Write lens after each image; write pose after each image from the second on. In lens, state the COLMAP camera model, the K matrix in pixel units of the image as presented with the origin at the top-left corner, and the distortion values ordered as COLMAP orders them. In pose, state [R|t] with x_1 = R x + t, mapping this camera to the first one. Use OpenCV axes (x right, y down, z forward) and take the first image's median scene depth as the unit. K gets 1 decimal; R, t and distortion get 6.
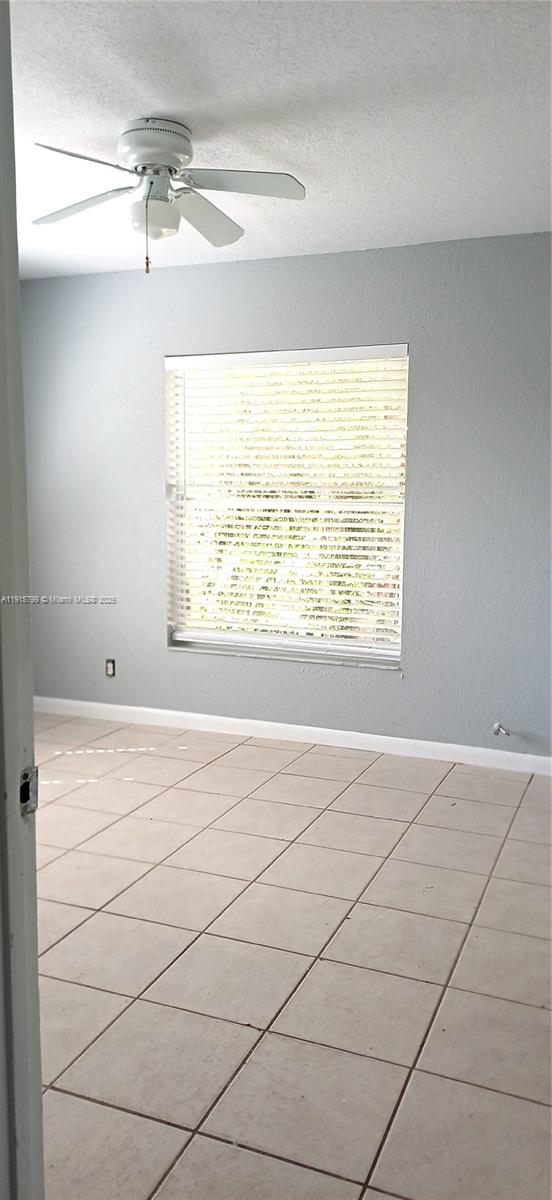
lens RADIAL K [[879.0, 0, 276.8], [0, 879.0, 601.7], [0, 0, 1]] dist [0.089622, -0.097747]
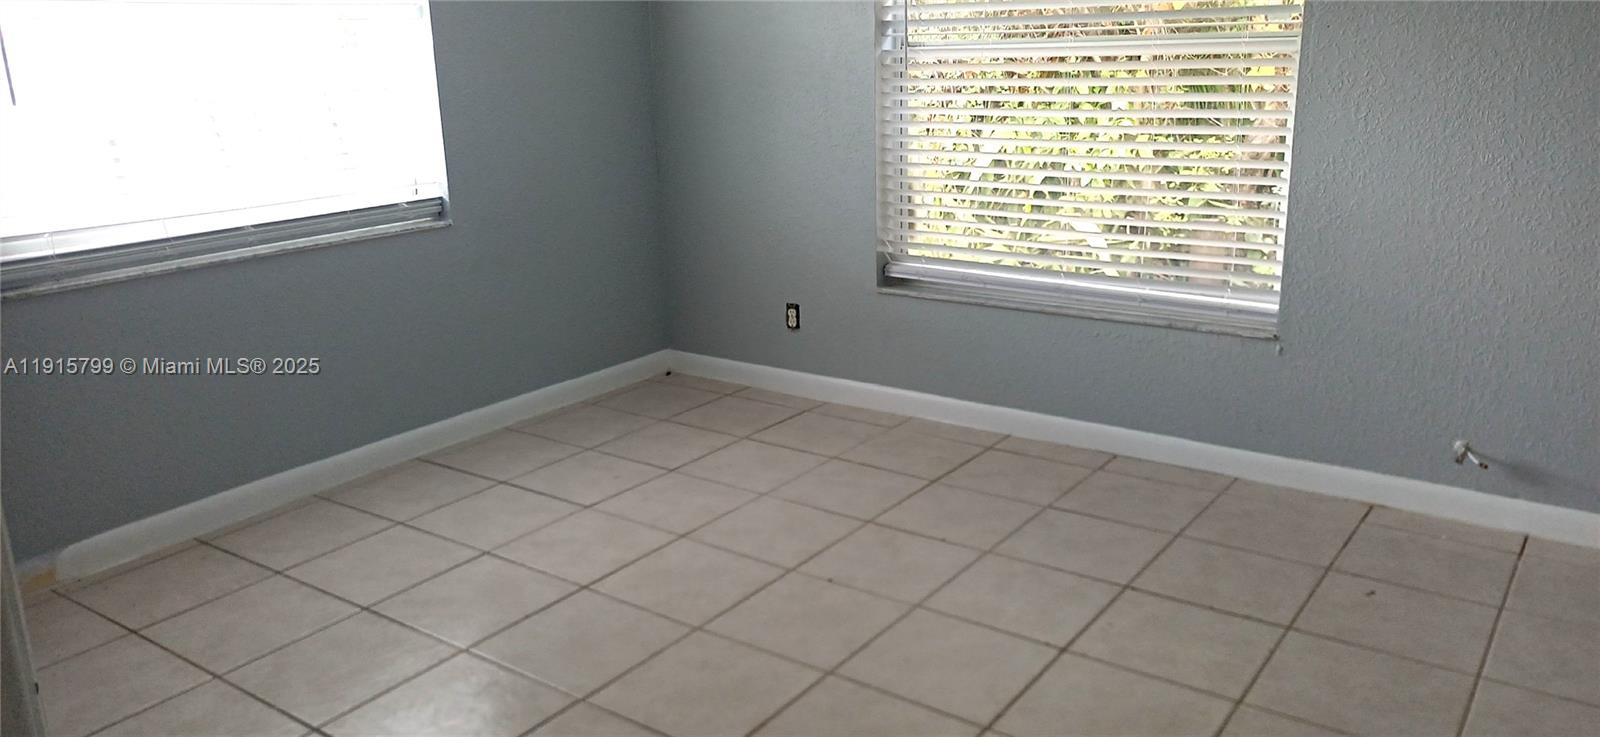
lens RADIAL K [[1172.1, 0, 778.3], [0, 1172.1, 352.3], [0, 0, 1]] dist [0.089622, -0.097747]
pose [[0.970107, 0.031168, -0.240669, 0.011587], [0.001972, 0.990673, 0.136250, -0.017808], [0.242671, -0.132651, 0.960997, 0.164660]]
